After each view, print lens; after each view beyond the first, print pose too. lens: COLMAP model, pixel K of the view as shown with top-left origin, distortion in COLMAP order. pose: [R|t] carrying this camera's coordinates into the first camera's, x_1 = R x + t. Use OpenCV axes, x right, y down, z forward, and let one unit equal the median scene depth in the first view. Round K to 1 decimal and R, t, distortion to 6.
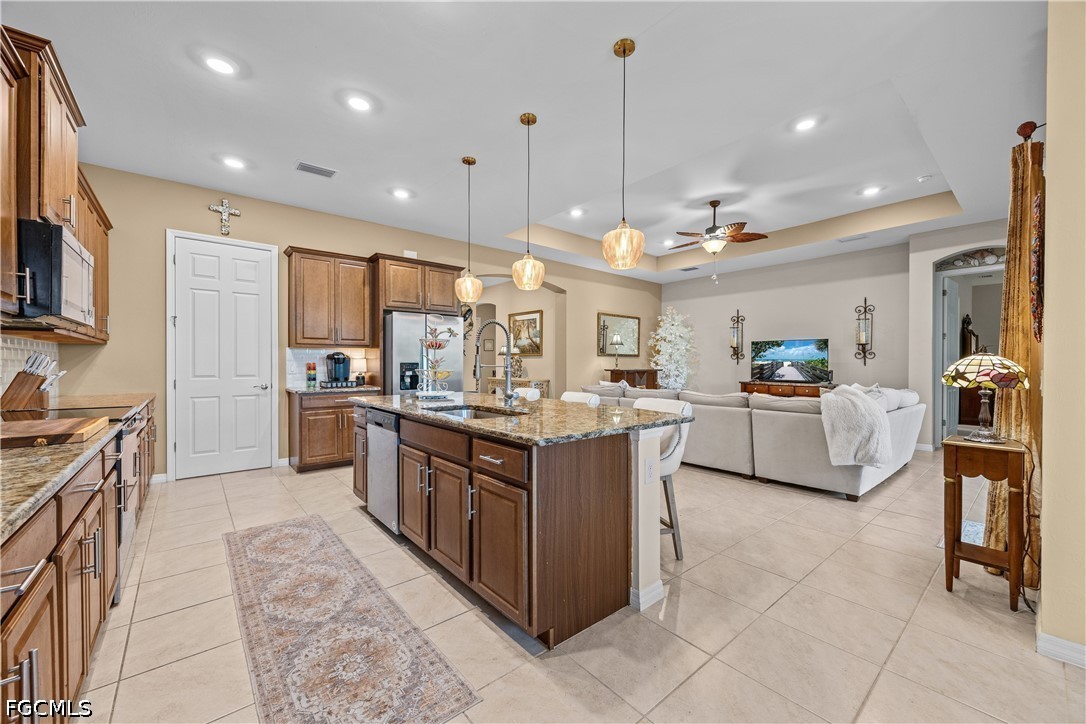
lens RADIAL K [[426.7, 0, 547.8], [0, 426.7, 365.3], [0, 0, 1]] dist [0.001269, 0.000040]
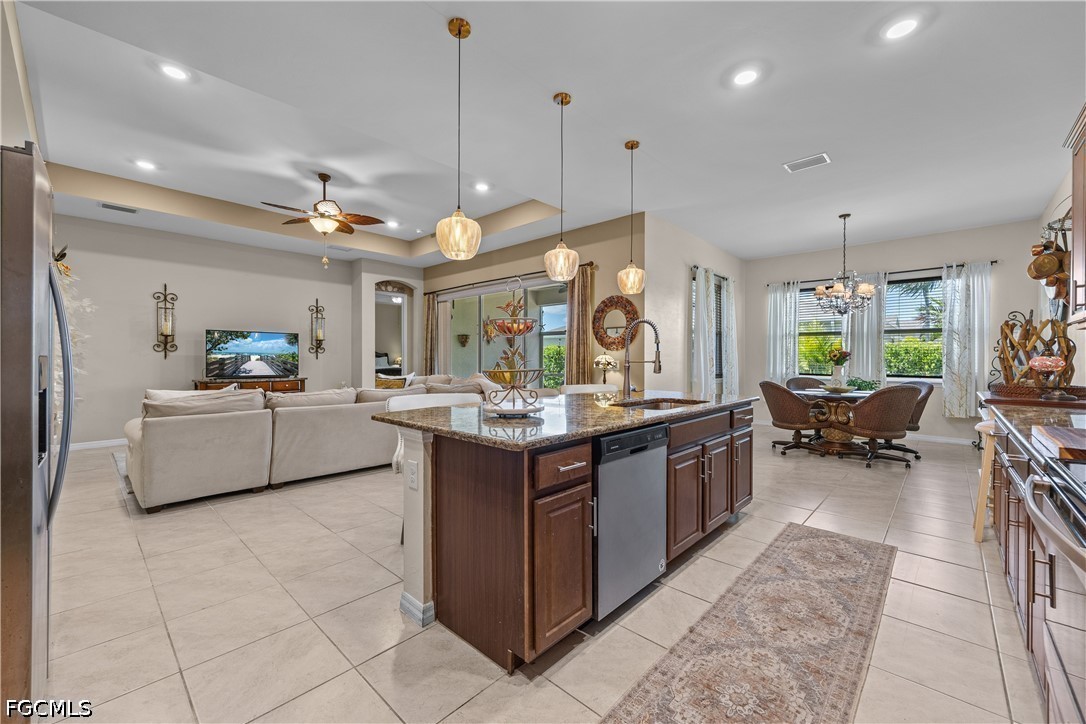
lens RADIAL K [[430.3, 0, 542.8], [0, 430.3, 378.0], [0, 0, 1]] dist [-0.000436, 0.000013]
pose [[-0.117502, -0.047849, 0.991919, -0.625324], [0.002038, 0.998825, 0.048423, -0.005454], [-0.993071, 0.007712, -0.117267, 0.741091]]
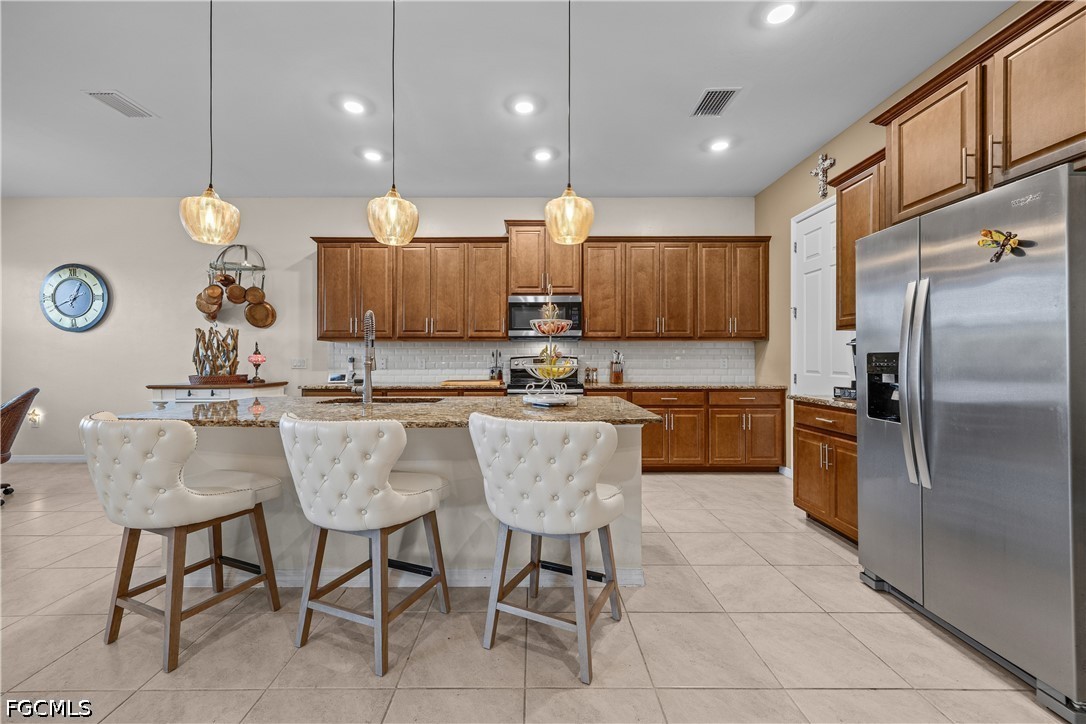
lens RADIAL K [[431.9, 0, 531.8], [0, 431.9, 358.1], [0, 0, 1]] dist [0.004294, 0.000224]
pose [[-0.647604, -0.000838, -0.761977, 0.210741], [-0.004001, 0.999989, 0.002300, -0.001304], [0.761967, 0.004539, -0.647600, 1.031877]]
